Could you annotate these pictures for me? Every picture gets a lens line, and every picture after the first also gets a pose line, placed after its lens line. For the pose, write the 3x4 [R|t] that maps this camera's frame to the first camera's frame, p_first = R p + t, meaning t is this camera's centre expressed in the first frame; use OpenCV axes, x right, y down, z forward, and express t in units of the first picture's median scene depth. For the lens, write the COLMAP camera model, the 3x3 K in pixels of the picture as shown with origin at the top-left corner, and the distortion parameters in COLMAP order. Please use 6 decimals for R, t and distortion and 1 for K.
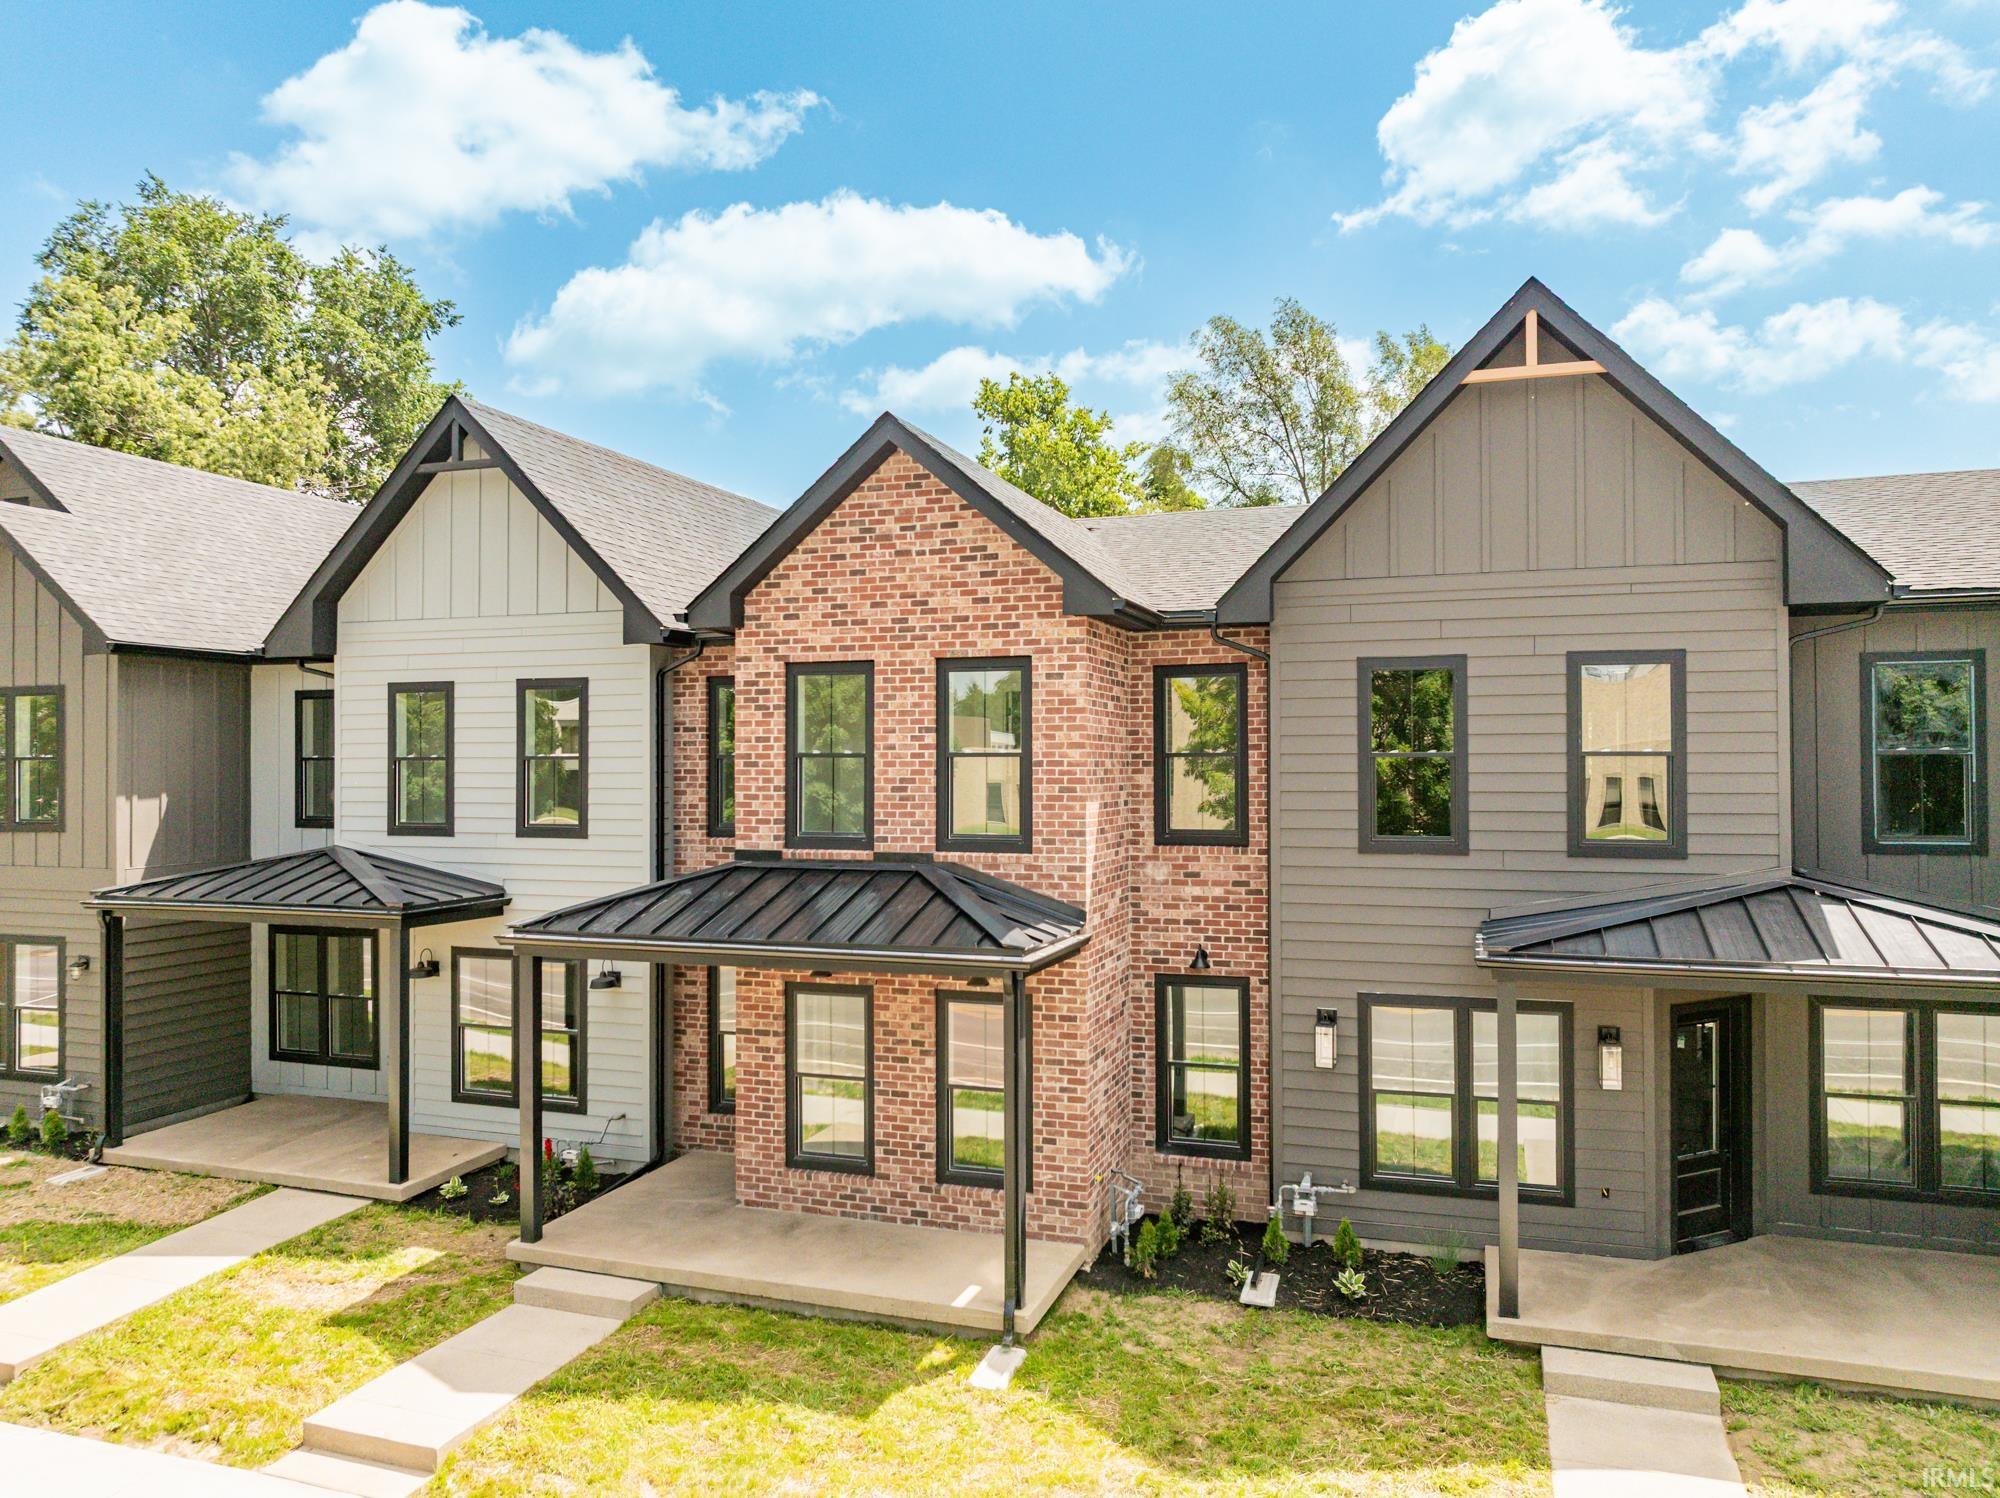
lens RADIAL K [[1436.0, 0, 988.3], [0, 1436.0, 741.6], [0, 0, 1]] dist [-0.010811, -0.014162]
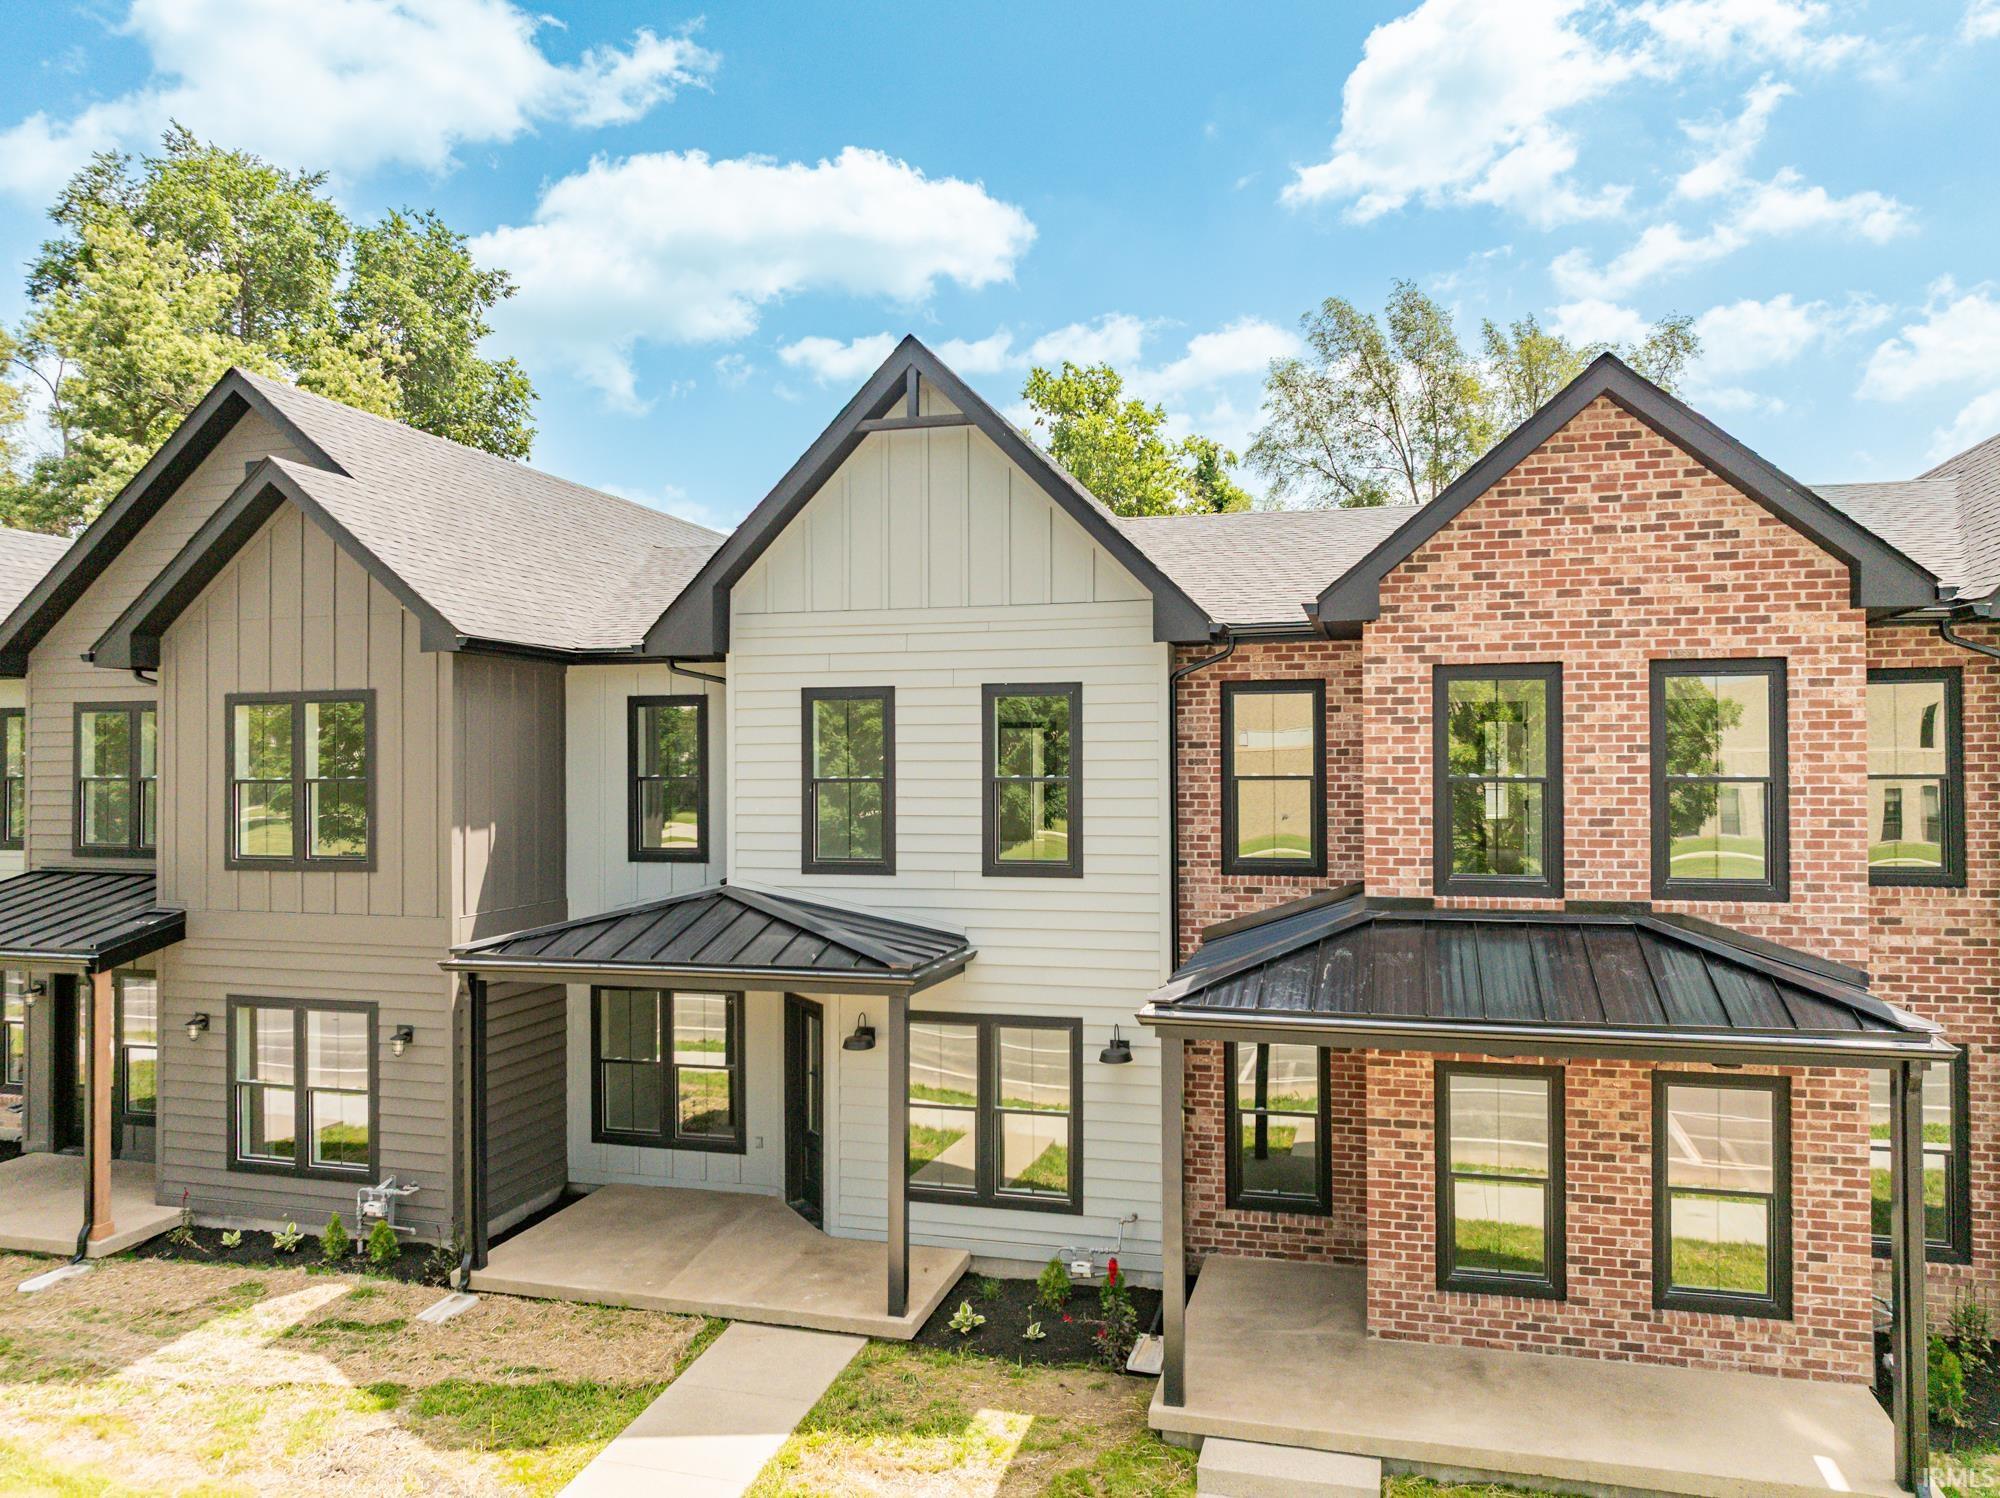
lens RADIAL K [[1436.0, 0, 988.3], [0, 1436.0, 741.6], [0, 0, 1]] dist [-0.010811, -0.014162]
pose [[0.998099, -0.001349, 0.061611, -0.452832], [0.001366, 0.999999, -0.000240, -0.012297], [-0.061611, 0.000324, 0.998100, 0.217344]]
